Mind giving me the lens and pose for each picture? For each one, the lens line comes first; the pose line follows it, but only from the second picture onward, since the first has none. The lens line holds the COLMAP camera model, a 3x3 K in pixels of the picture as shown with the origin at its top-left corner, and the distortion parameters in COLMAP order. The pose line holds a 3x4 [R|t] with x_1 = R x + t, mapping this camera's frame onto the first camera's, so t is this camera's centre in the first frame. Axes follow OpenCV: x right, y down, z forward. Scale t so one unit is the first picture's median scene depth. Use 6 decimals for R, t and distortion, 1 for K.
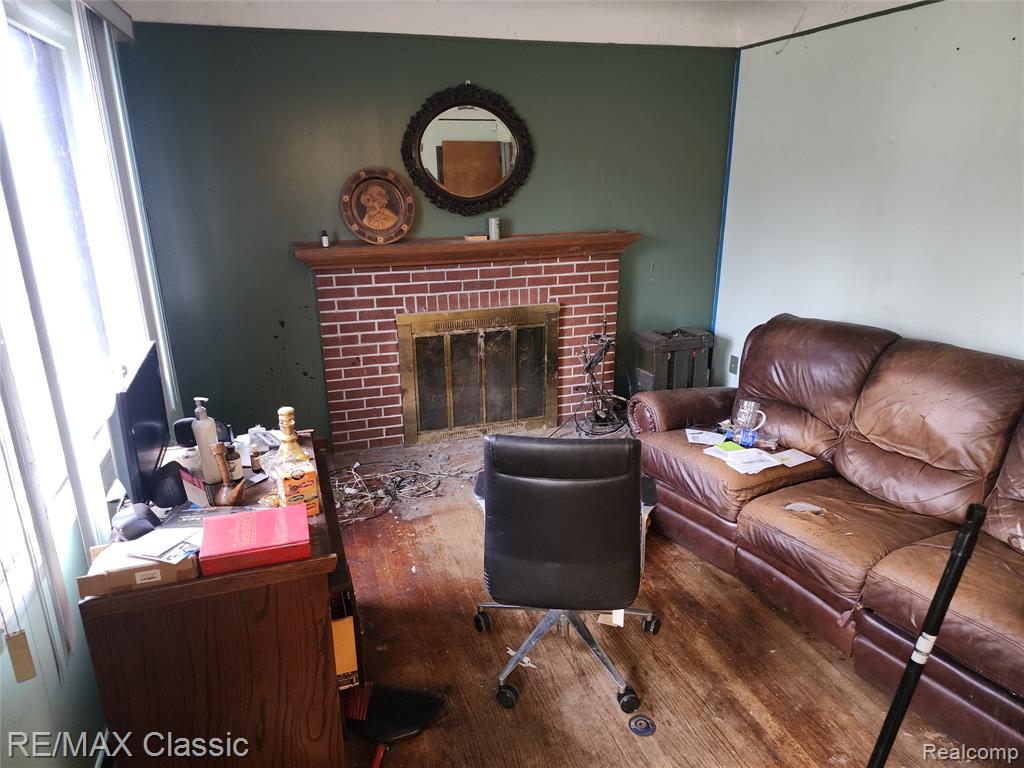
lens RADIAL K [[666.6, 0, 512.0], [0, 666.6, 384.0], [0, 0, 1]] dist [0.100848, -0.092274]
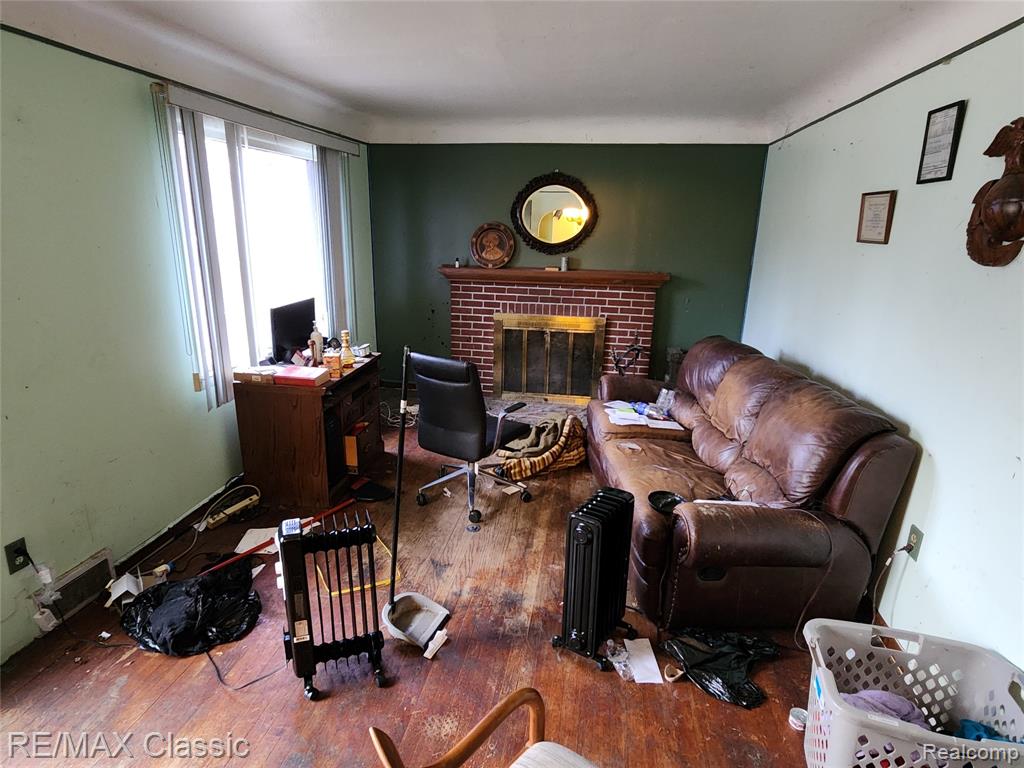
lens RADIAL K [[563.8, 0, 512.0], [0, 563.8, 384.0], [0, 0, 1]] dist [0.002238, 0.000576]
pose [[0.893026, 0.152228, -0.423474, 0.455217], [-0.169318, 0.985558, -0.002777, 0.059269], [0.416936, 0.074182, 0.905904, -0.181777]]
